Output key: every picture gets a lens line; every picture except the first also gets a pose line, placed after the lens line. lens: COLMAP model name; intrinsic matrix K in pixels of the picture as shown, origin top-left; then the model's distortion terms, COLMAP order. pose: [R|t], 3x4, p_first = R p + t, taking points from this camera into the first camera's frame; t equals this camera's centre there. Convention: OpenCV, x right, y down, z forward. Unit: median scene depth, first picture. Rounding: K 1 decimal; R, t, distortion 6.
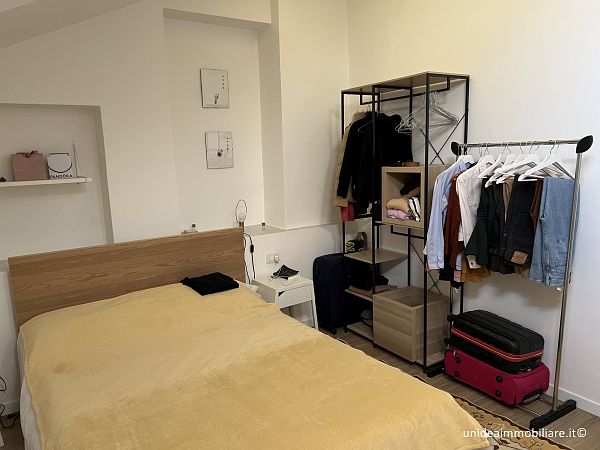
lens RADIAL K [[450.0, 0, 298.2], [0, 450.0, 226.9], [0, 0, 1]] dist [0.033428, -0.023122]
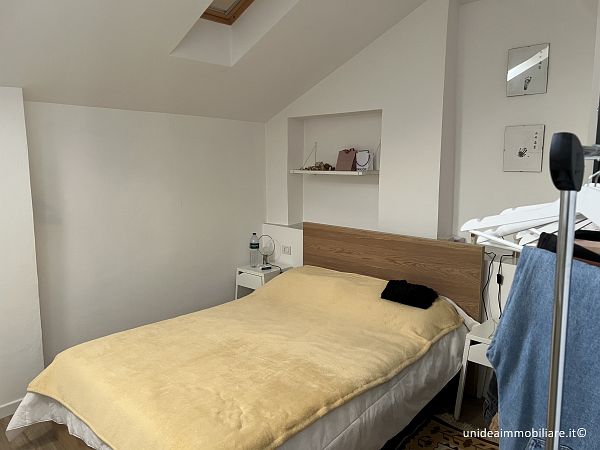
lens RADIAL K [[450.0, 0, 298.4], [0, 450.0, 221.5], [0, 0, 1]] dist [0.033428, -0.023122]
pose [[0.181301, 0.171622, -0.968337, 0.671970], [-0.165029, 0.976001, 0.142082, -0.119232], [0.969482, 0.134044, 0.205273, 0.600276]]
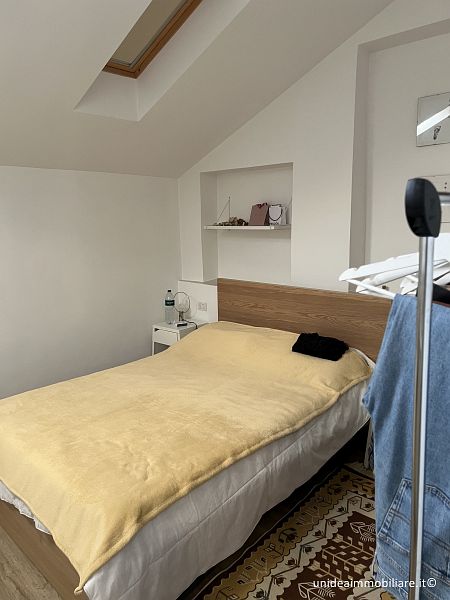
lens RADIAL K [[450.0, 0, 224.7], [0, 450.0, 297.1], [0, 0, 1]] dist [0.033428, -0.023122]
pose [[0.186176, 0.207661, -0.960321, 0.681275], [-0.145854, 0.972421, 0.182001, -0.121424], [0.971630, 0.106182, 0.211329, 0.631785]]
